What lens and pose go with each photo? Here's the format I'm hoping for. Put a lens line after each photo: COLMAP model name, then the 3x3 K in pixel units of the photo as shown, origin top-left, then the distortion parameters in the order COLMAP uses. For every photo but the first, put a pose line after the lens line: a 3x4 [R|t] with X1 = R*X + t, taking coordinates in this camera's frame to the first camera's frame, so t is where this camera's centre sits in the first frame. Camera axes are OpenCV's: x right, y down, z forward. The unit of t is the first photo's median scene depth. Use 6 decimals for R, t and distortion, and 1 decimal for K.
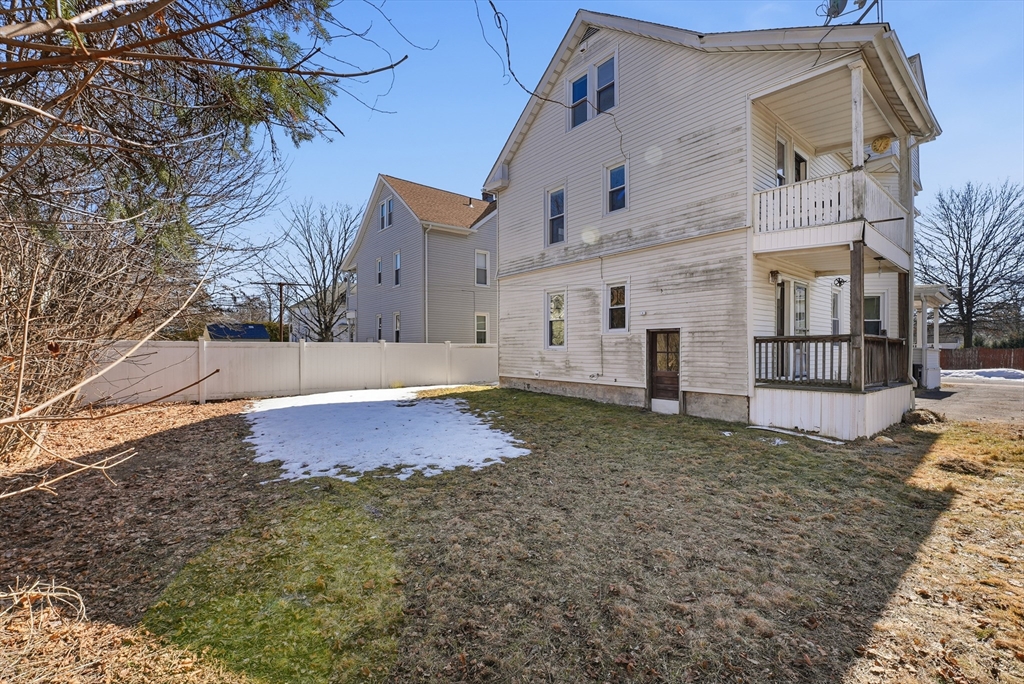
lens RADIAL K [[428.1, 0, 496.2], [0, 428.1, 345.3], [0, 0, 1]] dist [-0.001019, -0.000373]
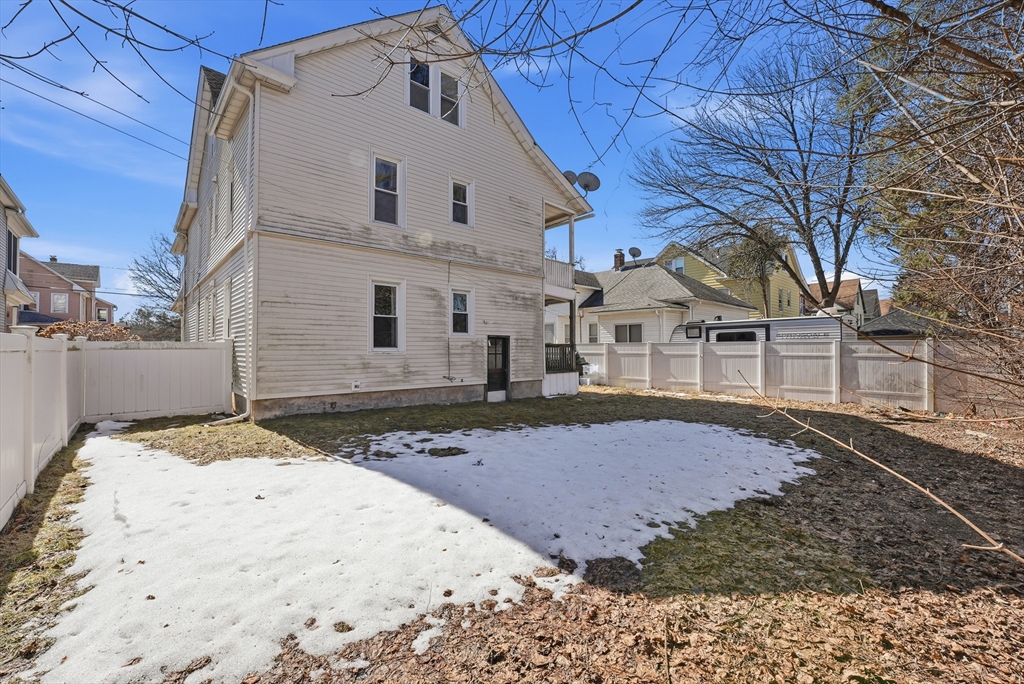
lens RADIAL K [[428.1, 0, 496.2], [0, 428.1, 345.3], [0, 0, 1]] dist [-0.001019, -0.000373]
pose [[-0.049536, 0.020193, 0.998568, -0.804221], [0.002489, 0.999795, -0.020094, 0.015069], [-0.998769, 0.001490, -0.049577, 0.968886]]
